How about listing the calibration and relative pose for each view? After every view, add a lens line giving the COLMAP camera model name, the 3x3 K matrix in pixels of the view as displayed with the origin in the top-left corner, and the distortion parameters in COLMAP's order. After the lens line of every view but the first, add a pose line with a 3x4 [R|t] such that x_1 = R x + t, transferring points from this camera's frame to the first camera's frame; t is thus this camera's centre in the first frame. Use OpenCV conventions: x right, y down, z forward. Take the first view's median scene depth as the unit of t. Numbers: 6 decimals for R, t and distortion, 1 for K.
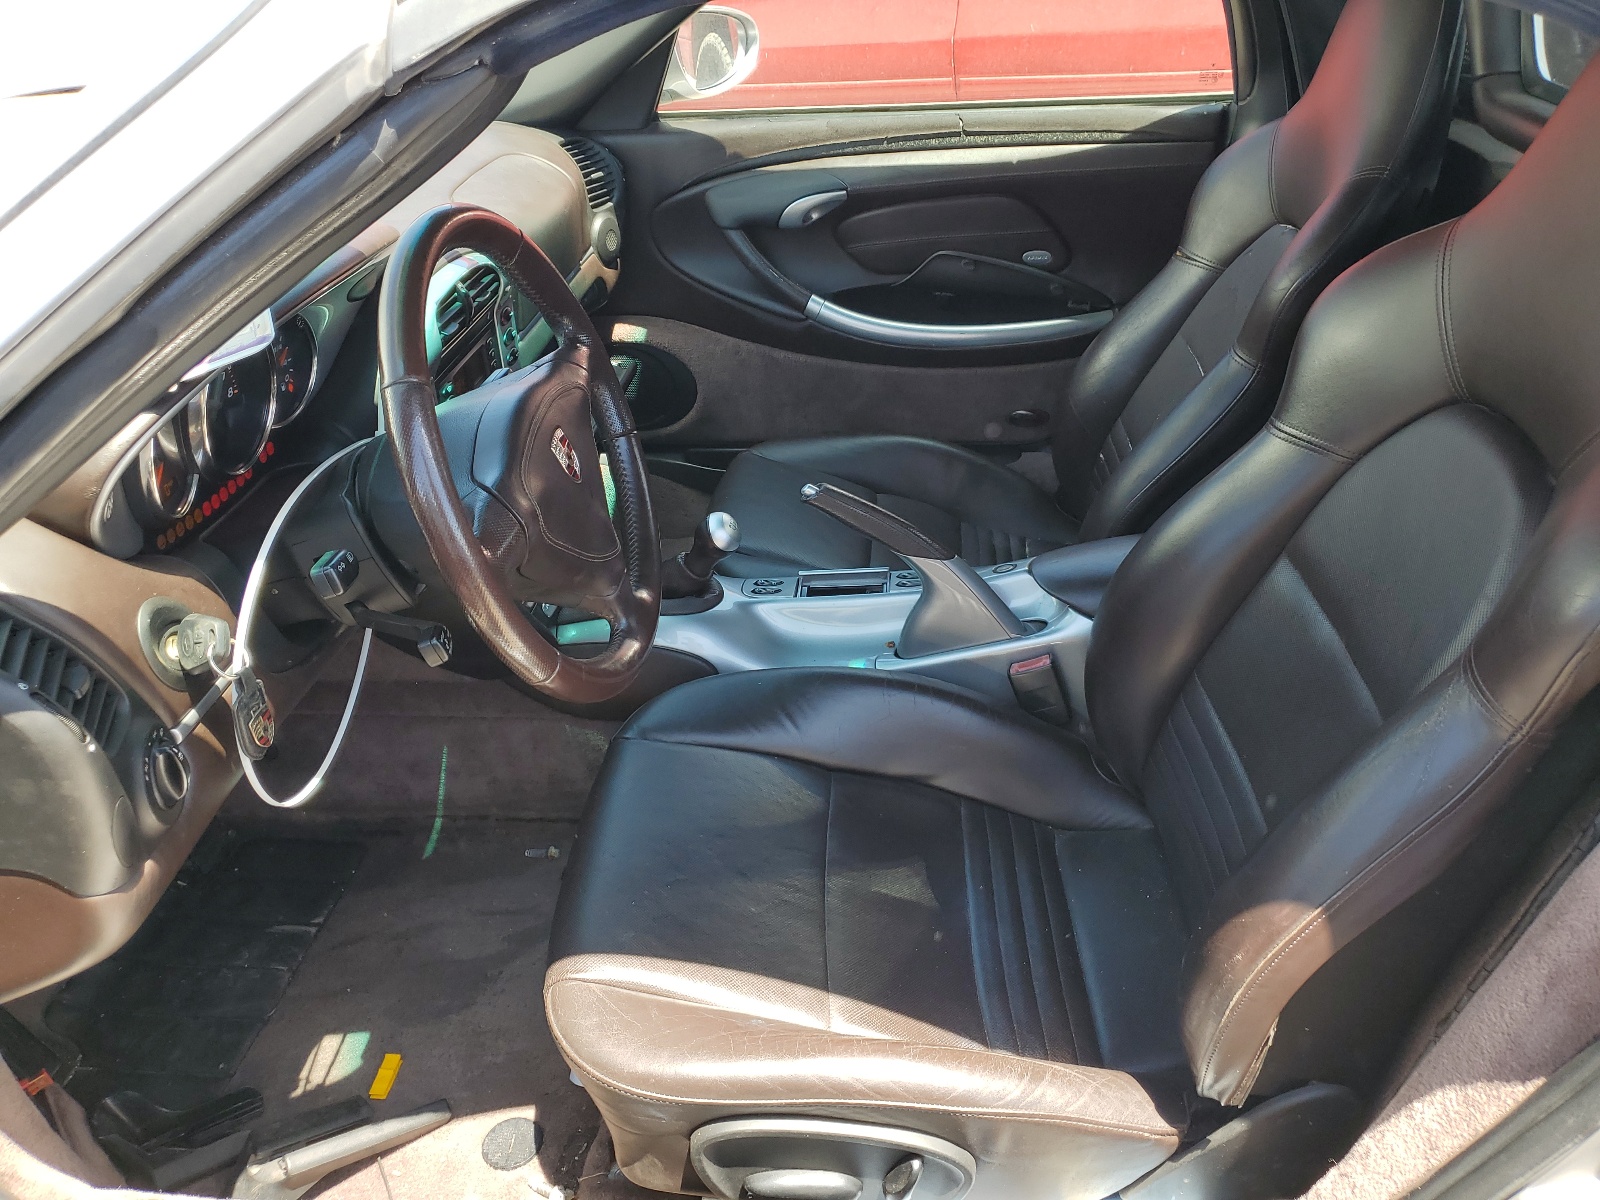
lens RADIAL K [[1222.5, 0, 799.2], [0, 1222.5, 601.7], [0, 0, 1]] dist [0.005541, 0.014981]
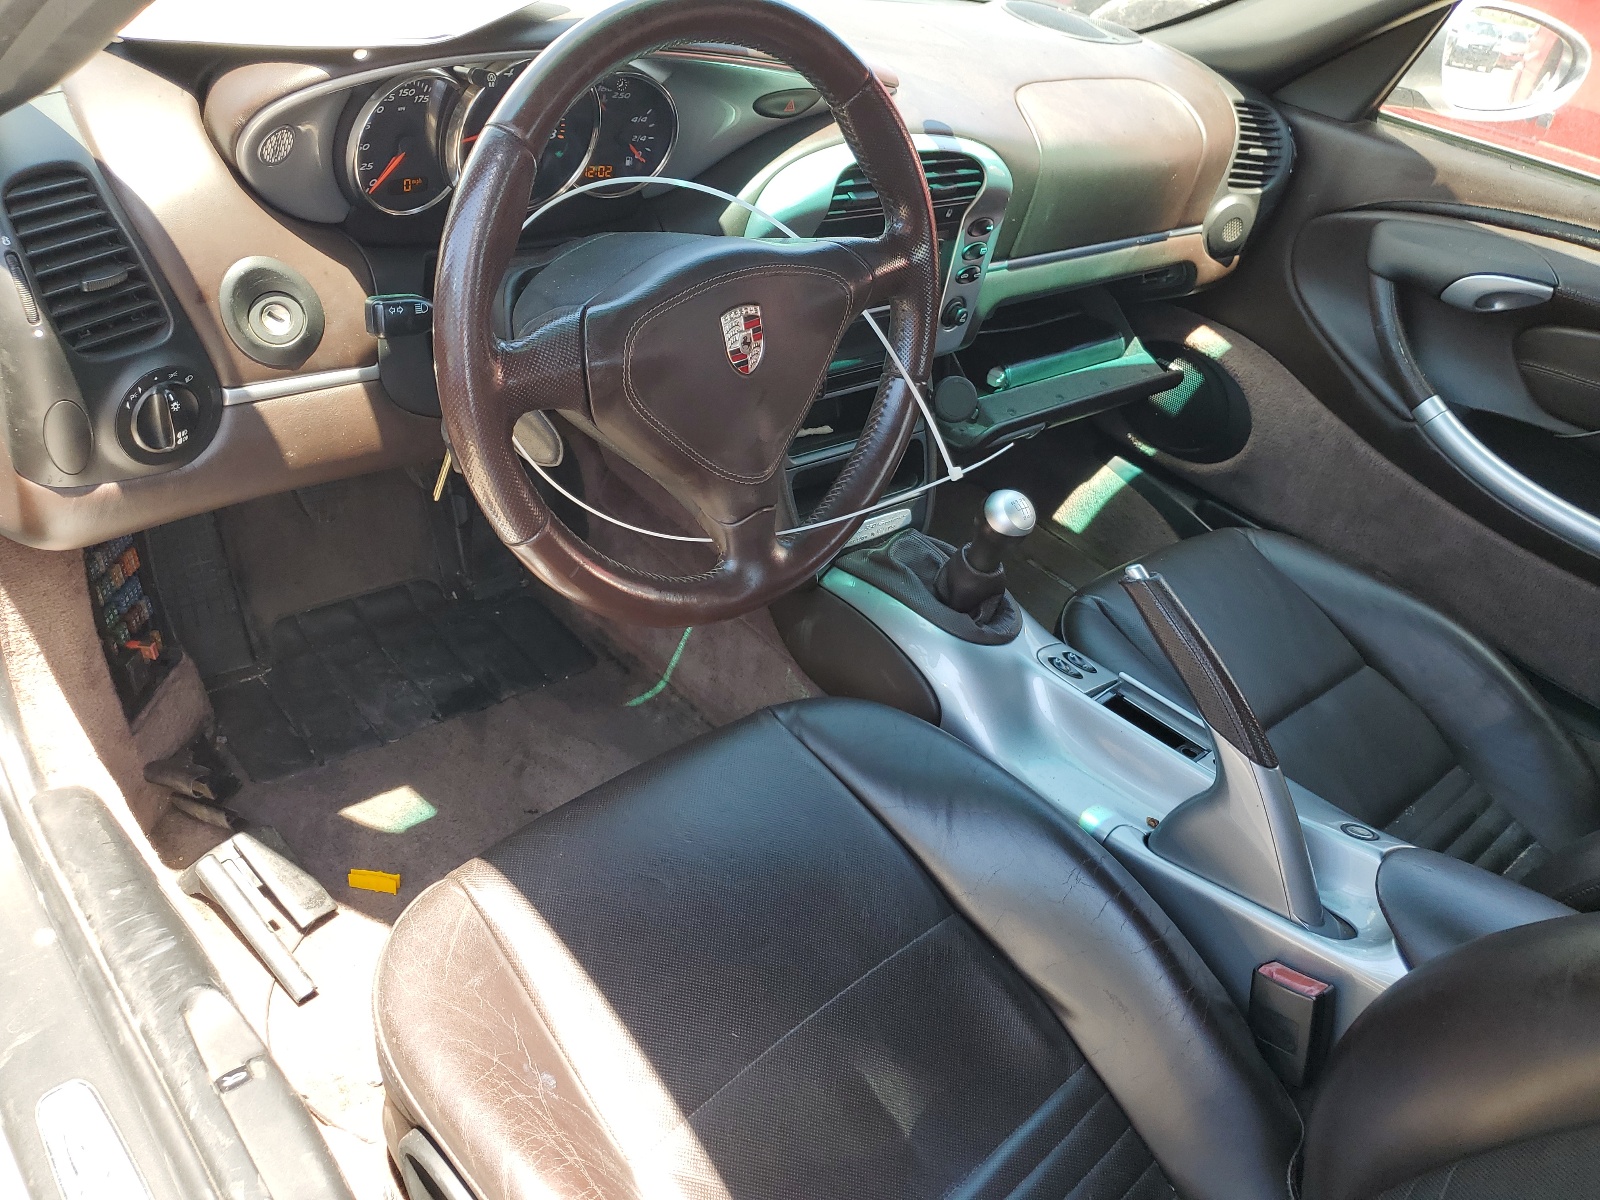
lens RADIAL K [[1222.5, 0, 824.3], [0, 1222.5, 551.5], [0, 0, 1]] dist [0.005541, 0.014981]
pose [[0.714010, 0.502883, -0.487132, 0.160219], [-0.517283, 0.847781, 0.116989, -0.064826], [0.471813, 0.168453, 0.865457, 0.190829]]
